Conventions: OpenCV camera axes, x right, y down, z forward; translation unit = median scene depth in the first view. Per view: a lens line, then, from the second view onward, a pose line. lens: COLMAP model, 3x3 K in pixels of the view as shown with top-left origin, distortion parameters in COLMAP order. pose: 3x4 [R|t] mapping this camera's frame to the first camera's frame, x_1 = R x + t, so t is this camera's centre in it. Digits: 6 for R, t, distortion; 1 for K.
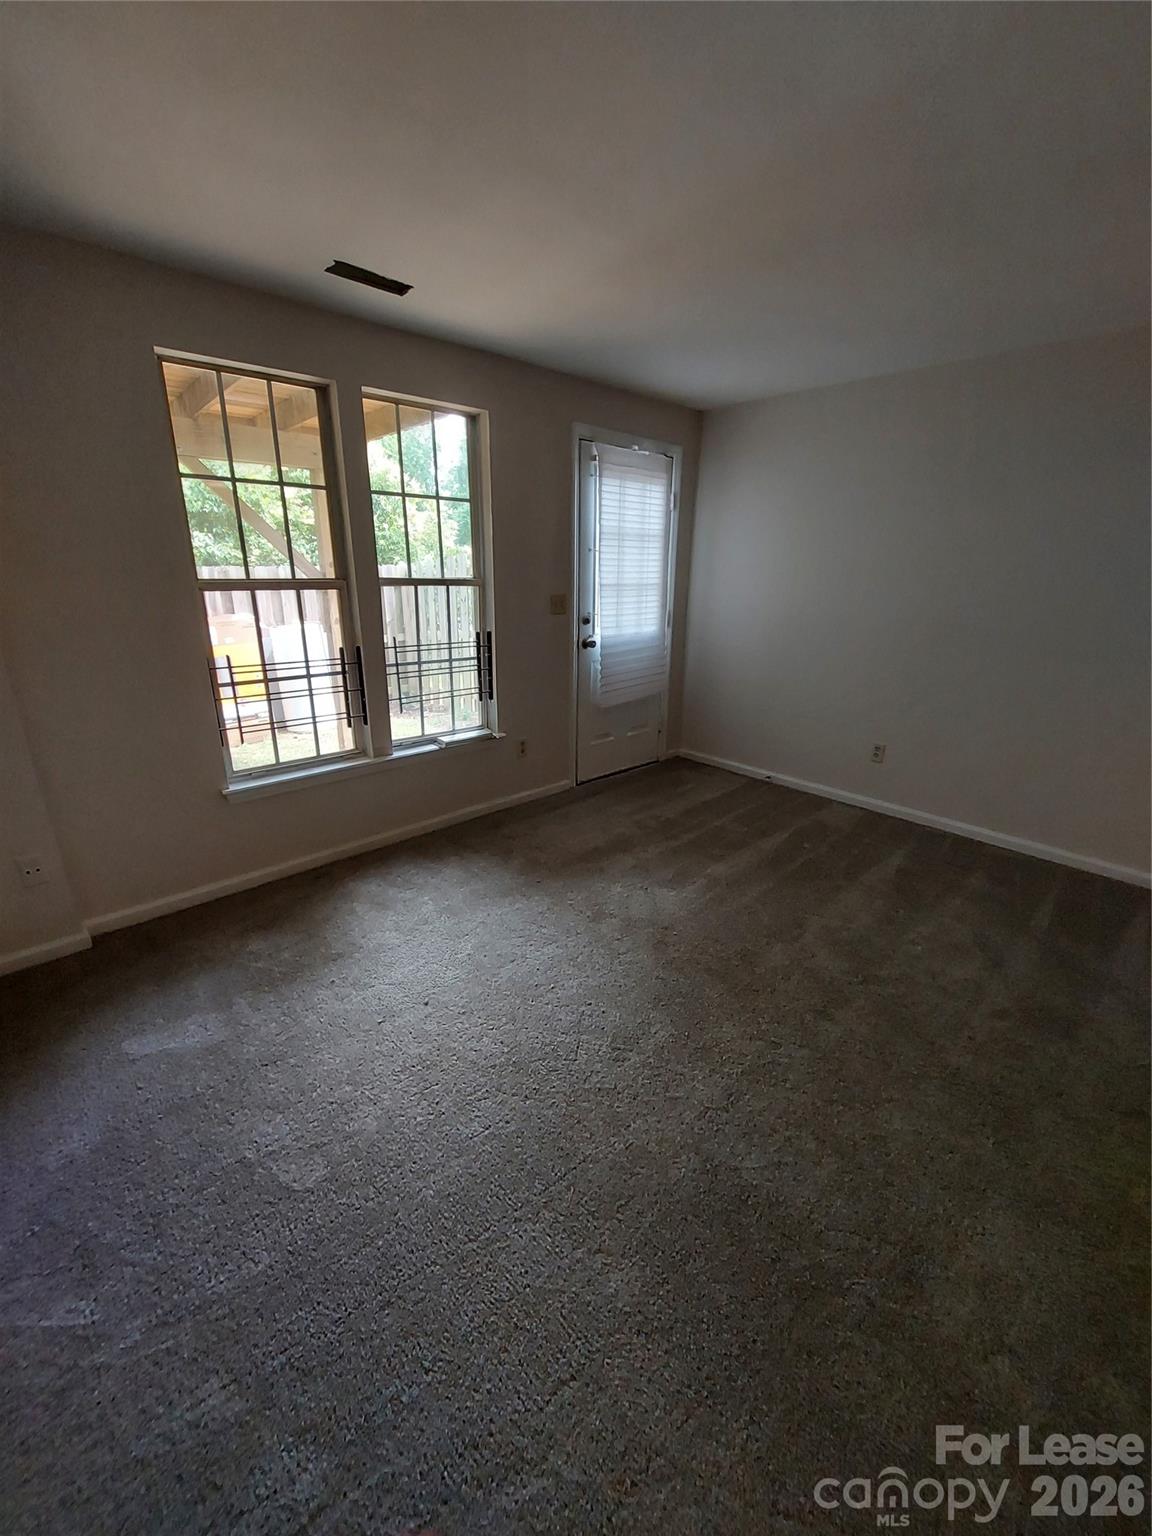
lens RADIAL K [[609.2, 0, 580.7], [0, 609.2, 765.2], [0, 0, 1]] dist [-0.008182, -0.000275]
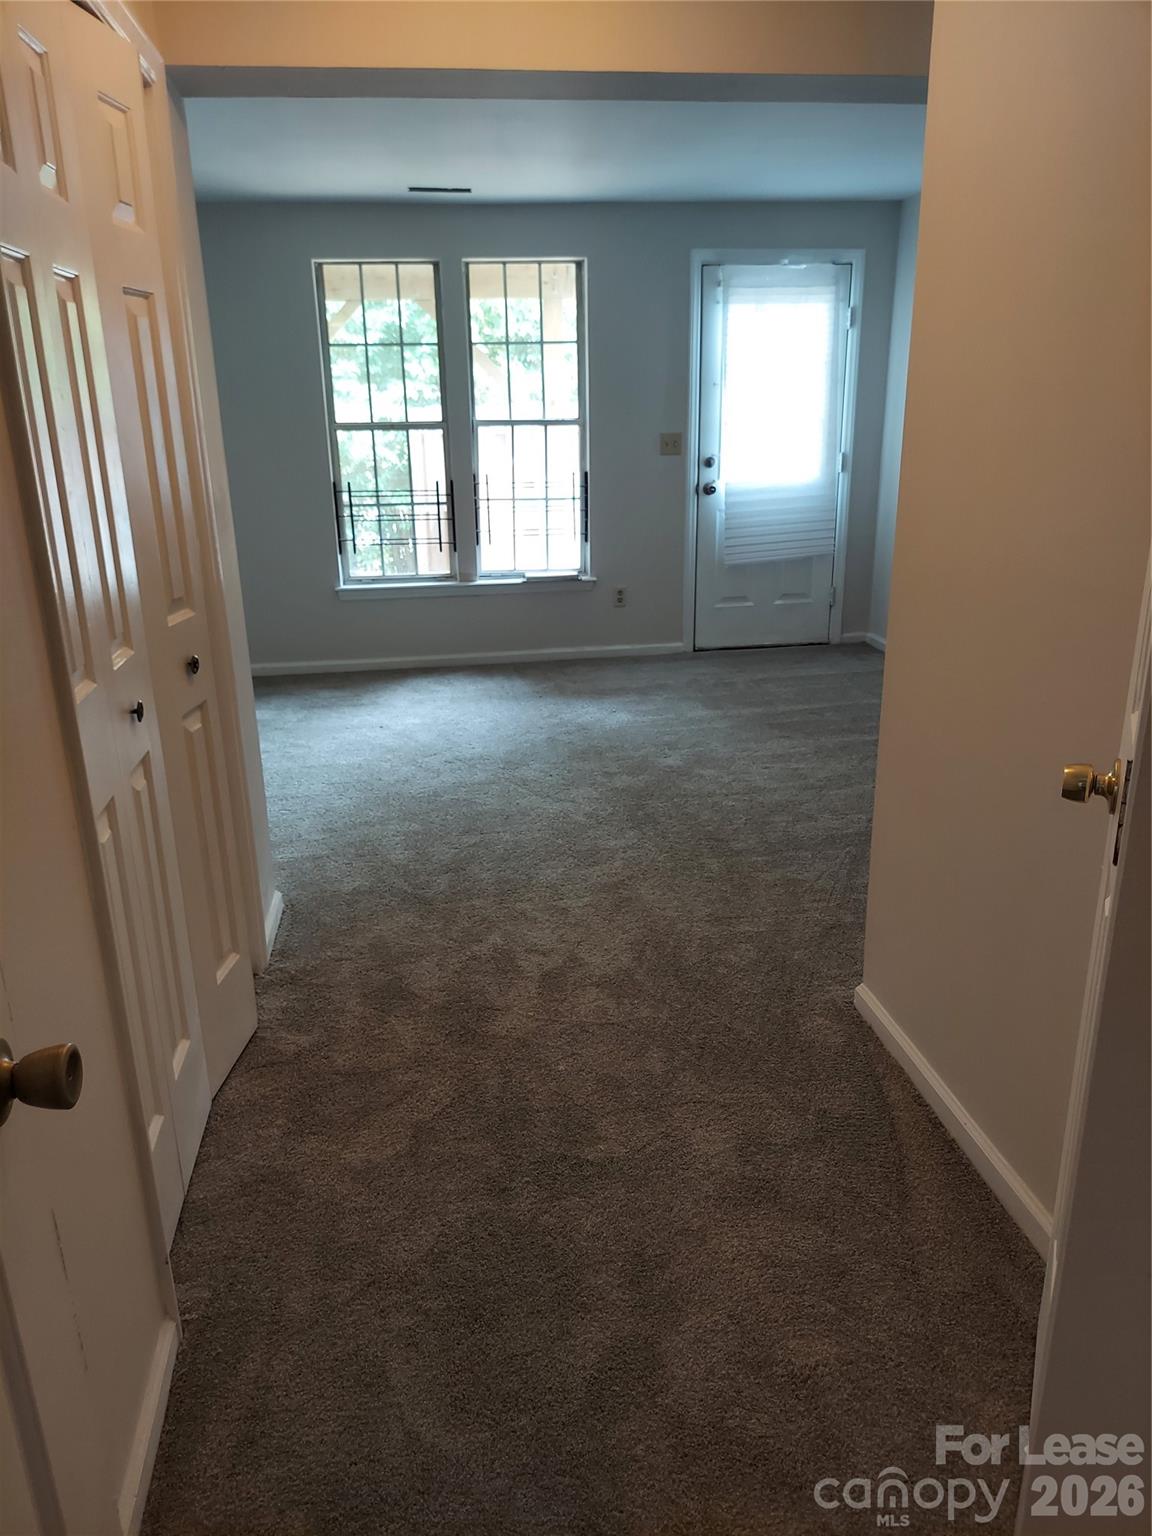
lens RADIAL K [[1117.7, 0, 566.9], [0, 1117.7, 775.4], [0, 0, 1]] dist [0.040998, -0.062678]
pose [[0.813394, 0.157488, -0.559990, 0.969225], [-0.151127, 0.986811, 0.058011, 0.179122], [0.561740, 0.037444, 0.826466, -0.548490]]
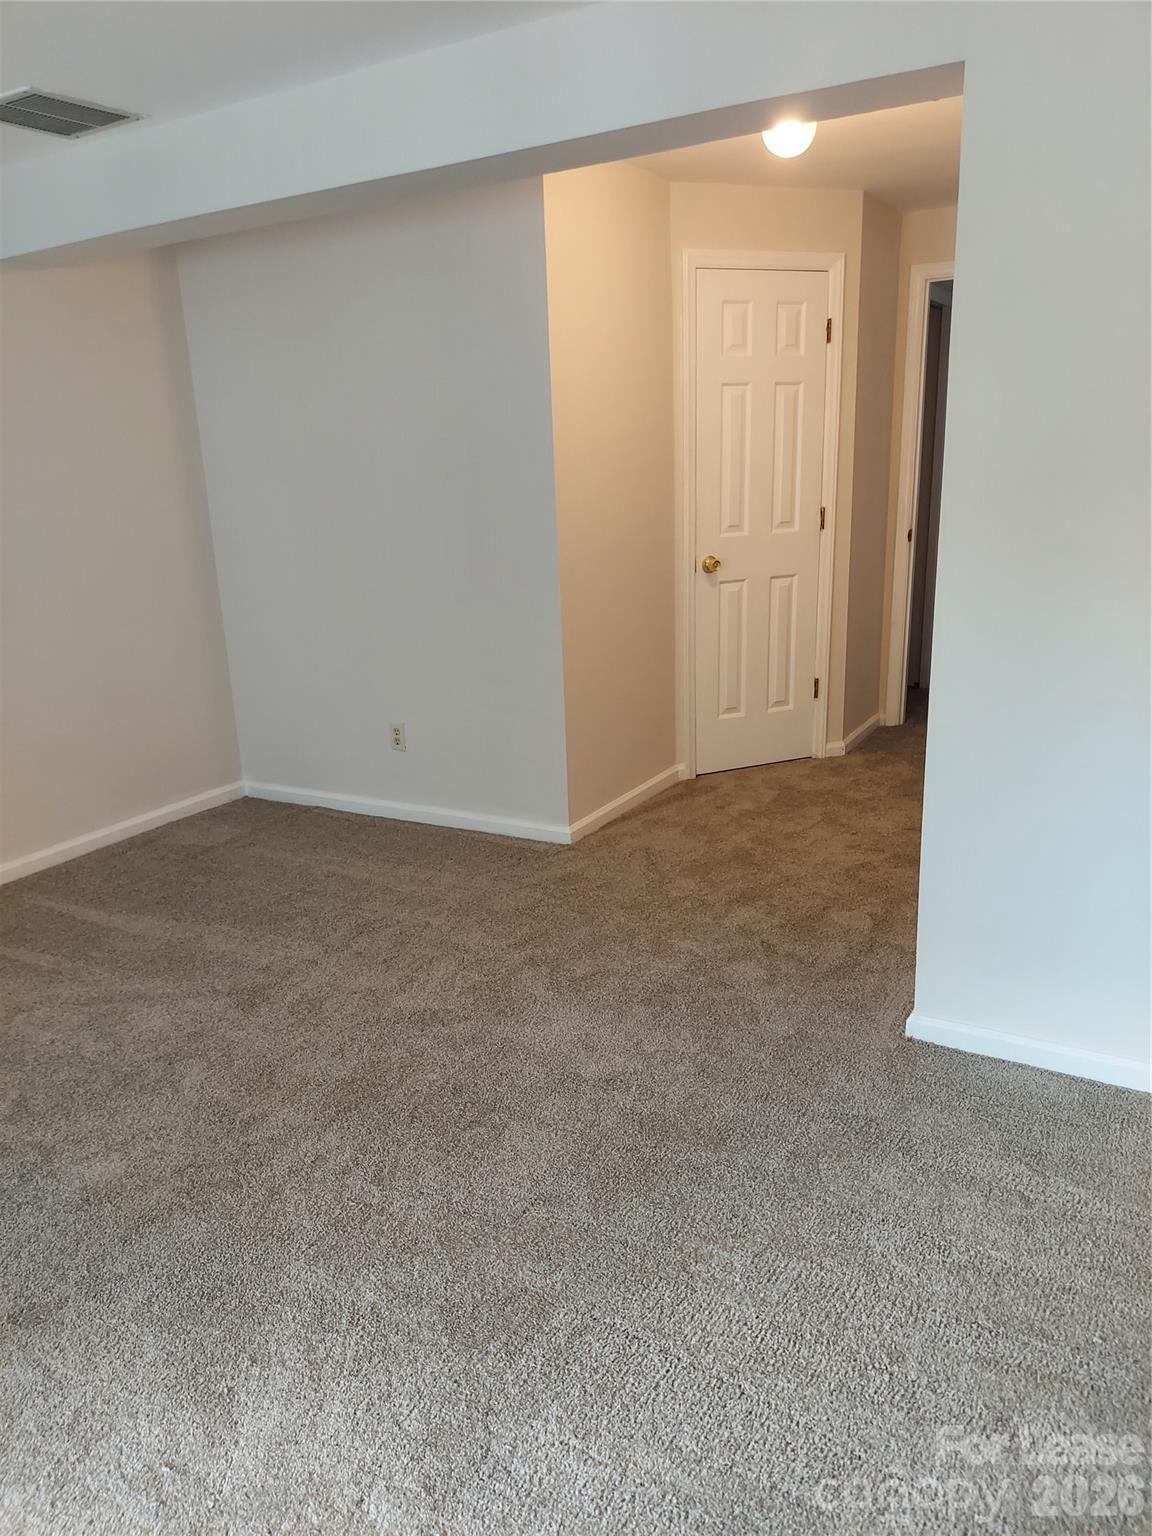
lens RADIAL K [[1117.7, 0, 573.2], [0, 1117.7, 773.6], [0, 0, 1]] dist [0.040998, -0.062678]
pose [[-0.281862, -0.259076, 0.923814, -0.449532], [0.325217, 0.880055, 0.346030, -0.148031], [-0.902656, 0.397973, -0.163799, 0.430205]]
